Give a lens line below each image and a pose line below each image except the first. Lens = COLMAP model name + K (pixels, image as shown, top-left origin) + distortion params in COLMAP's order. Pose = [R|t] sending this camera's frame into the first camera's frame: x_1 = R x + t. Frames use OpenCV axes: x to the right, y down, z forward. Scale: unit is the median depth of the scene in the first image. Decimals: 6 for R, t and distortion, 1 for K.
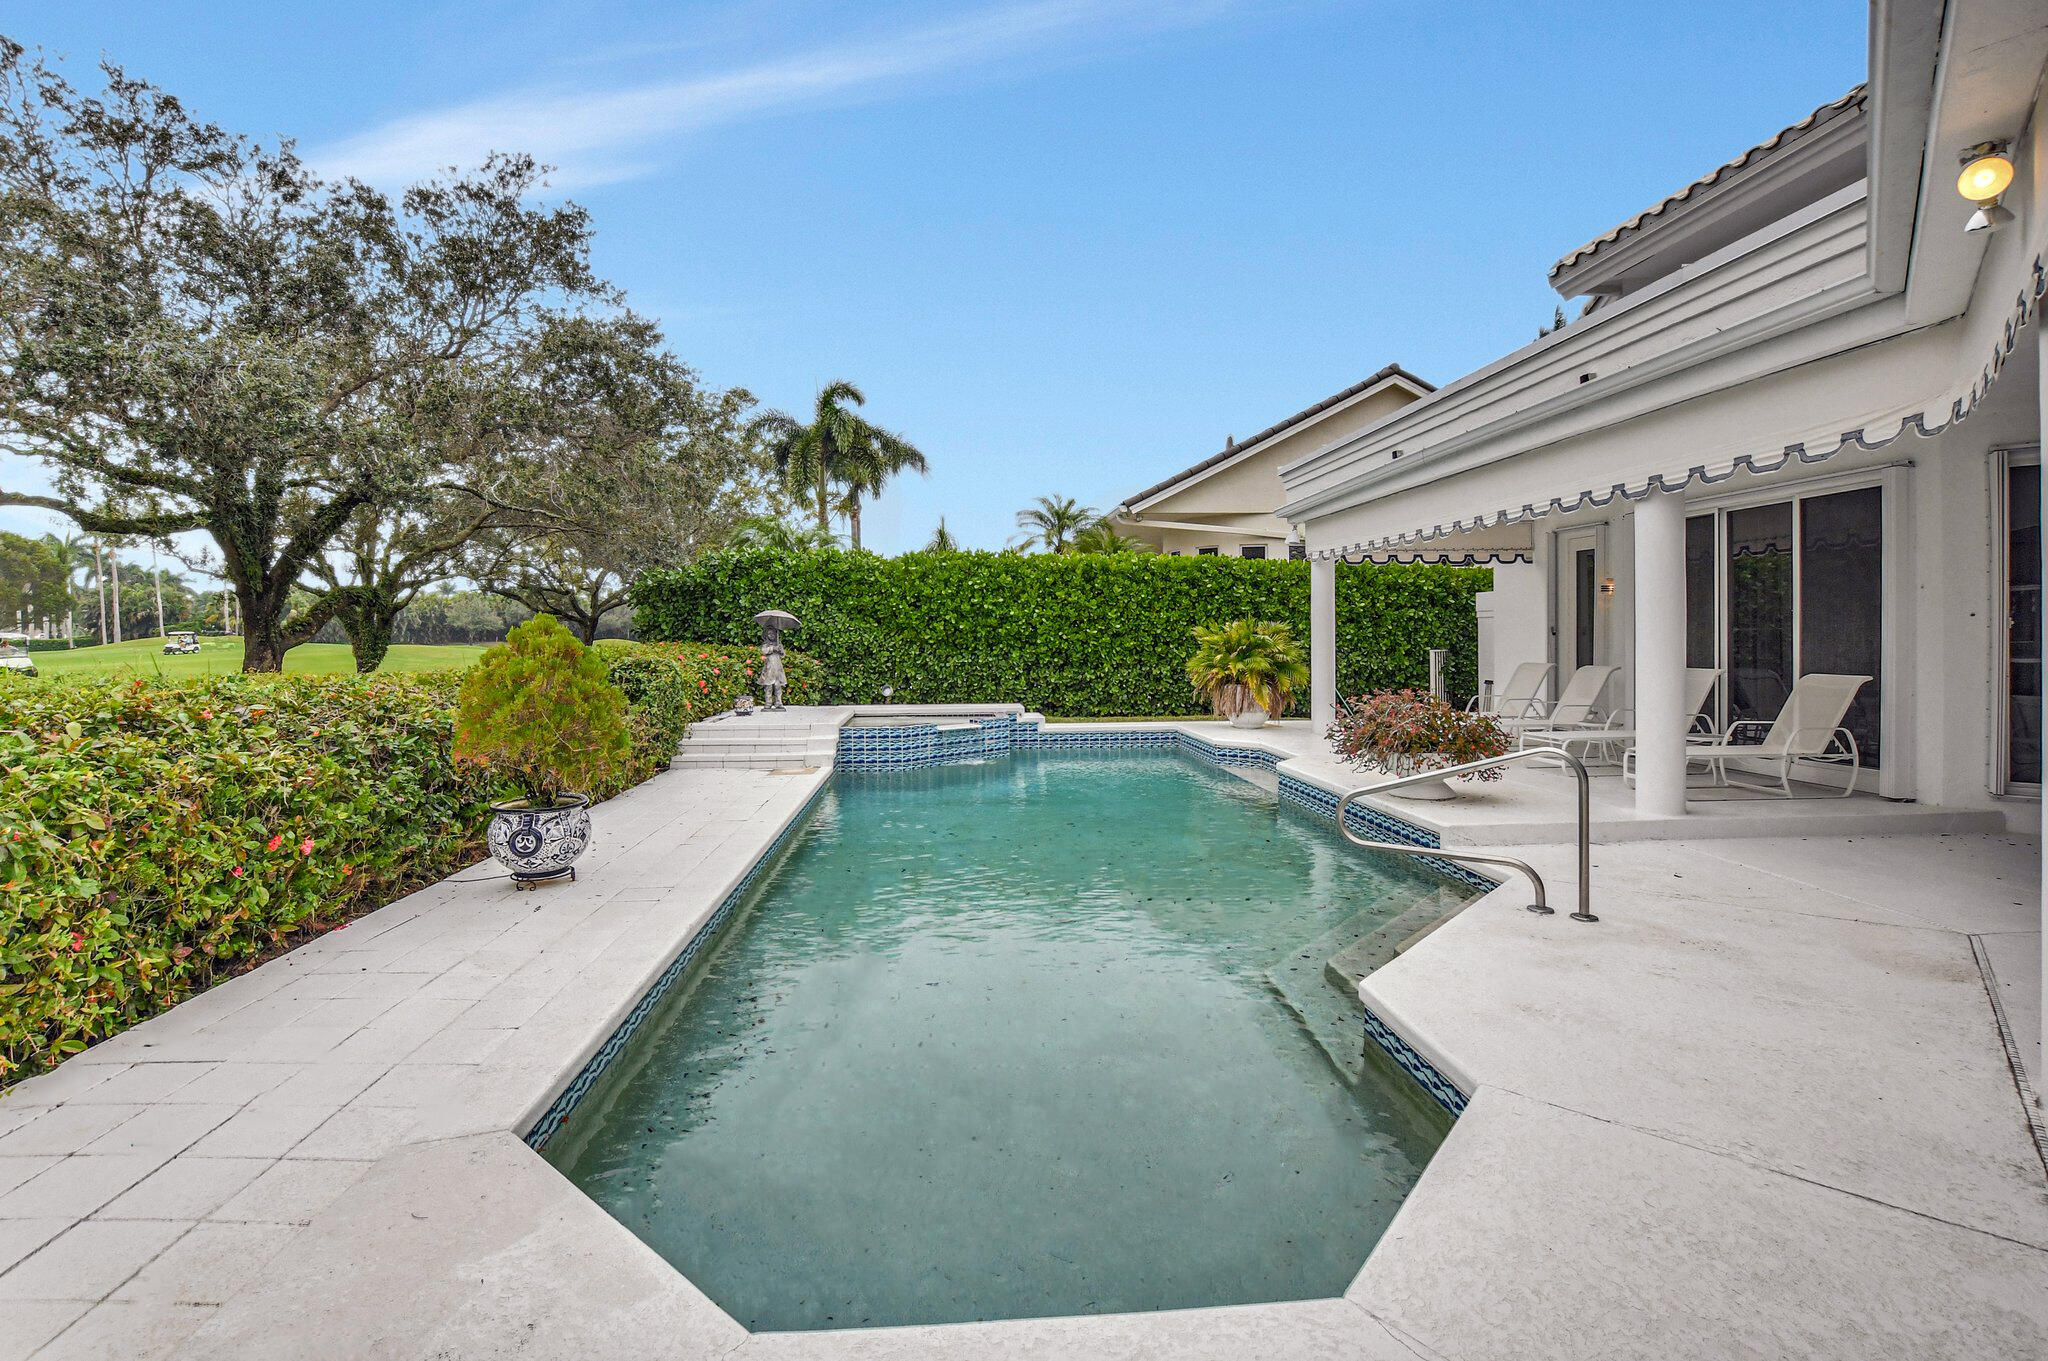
lens RADIAL K [[952.1, 0, 1029.7], [0, 952.1, 635.4], [0, 0, 1]] dist [-0.033934, 0.000232]
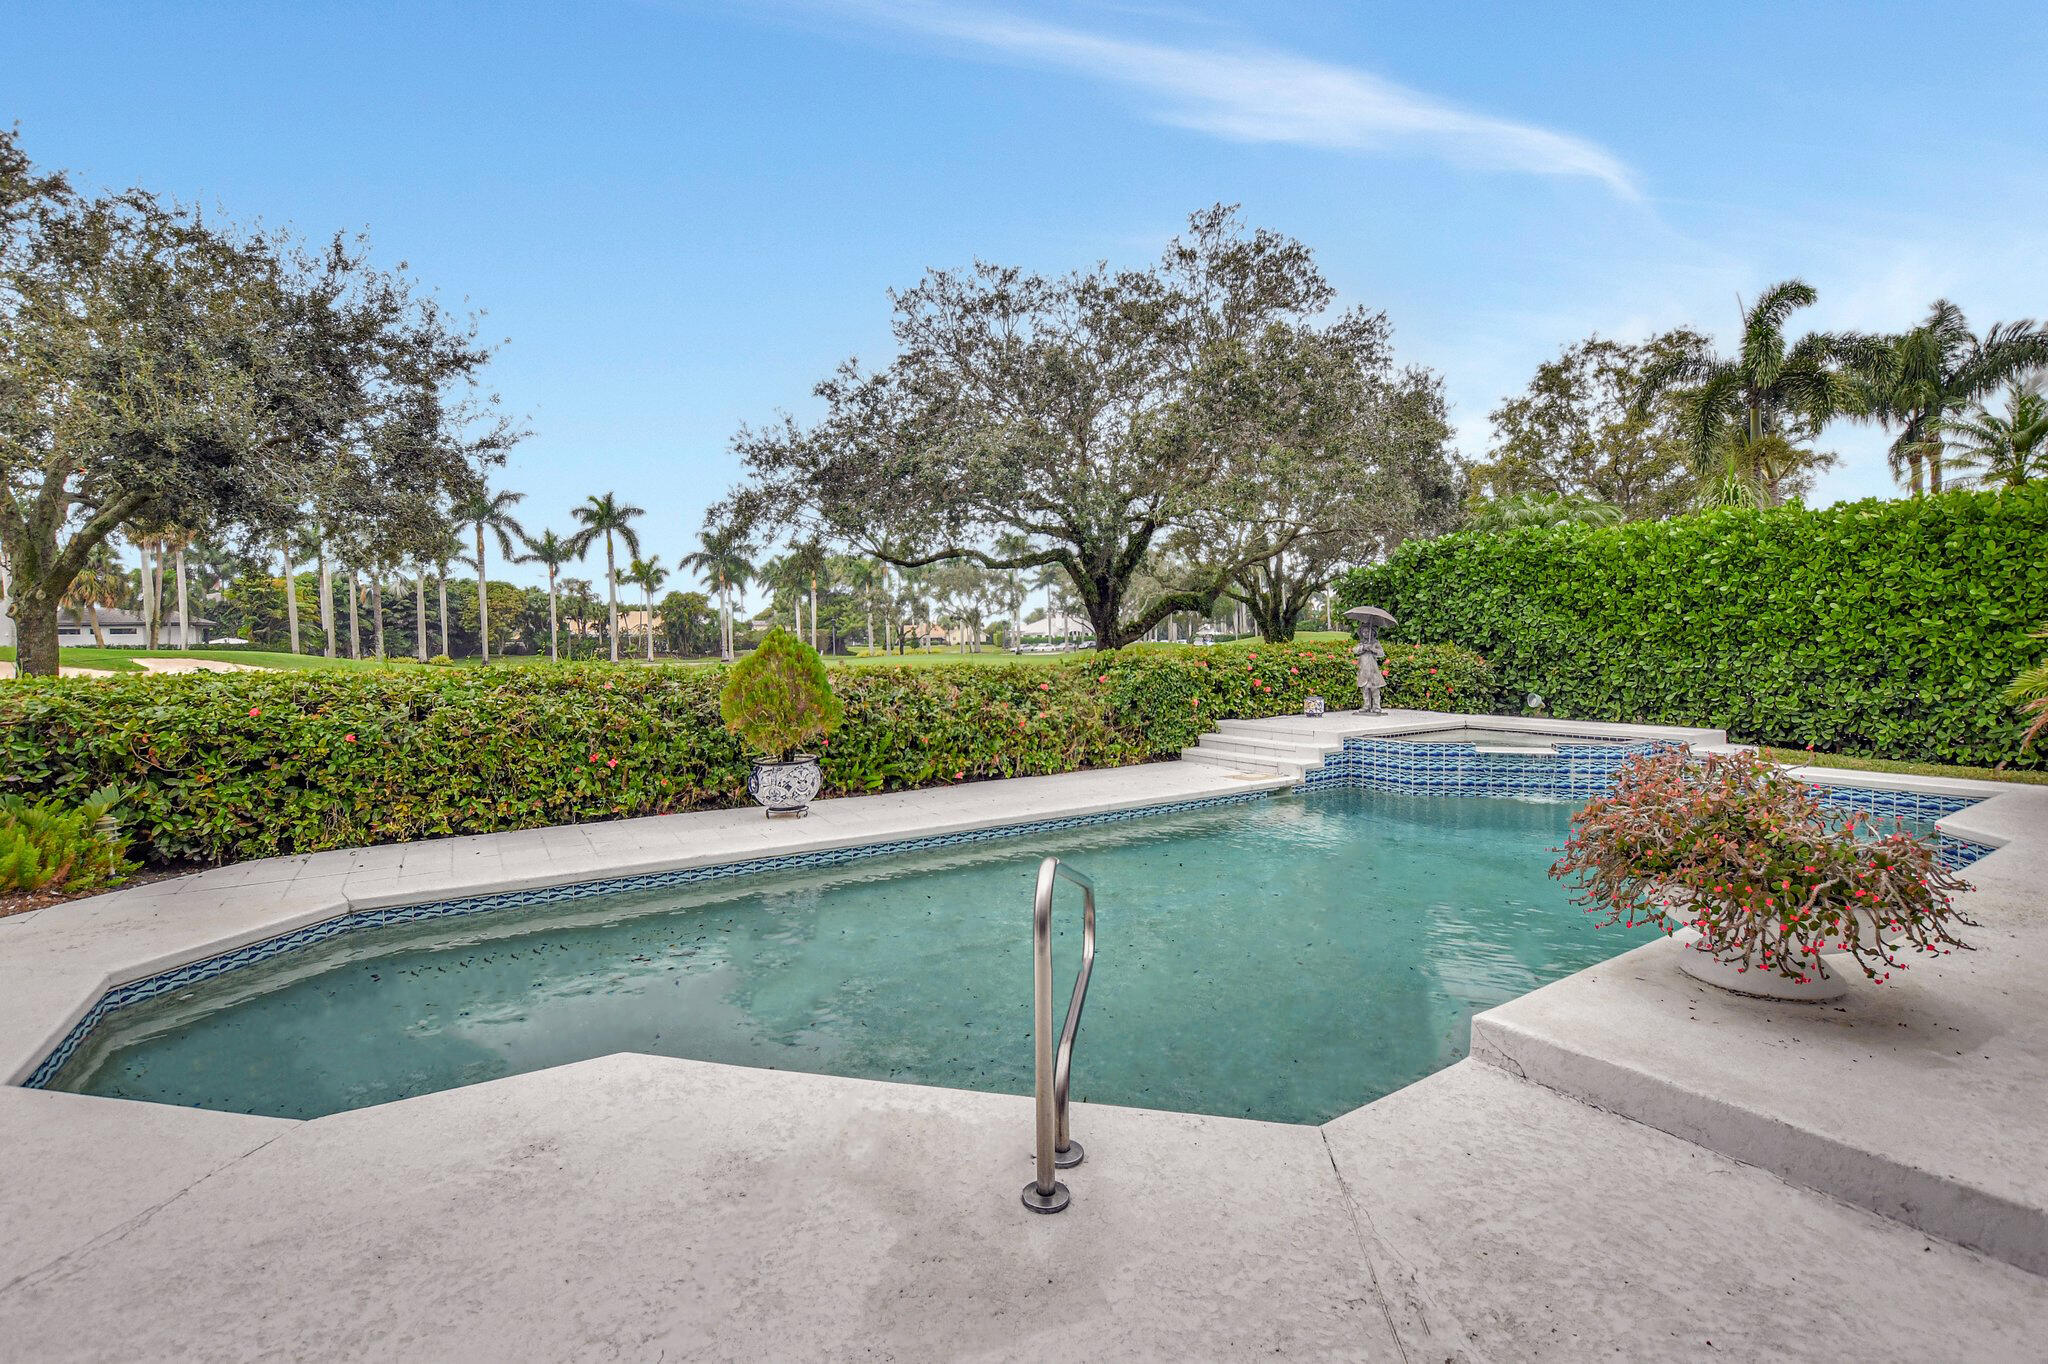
lens RADIAL K [[952.1, 0, 1029.7], [0, 952.1, 636.9], [0, 0, 1]] dist [-0.033934, 0.000232]
pose [[0.488881, -0.002991, -0.872345, 0.300996], [0.007175, 0.999974, 0.000593, 0.000835], [0.872321, -0.006549, 0.488890, 0.218791]]
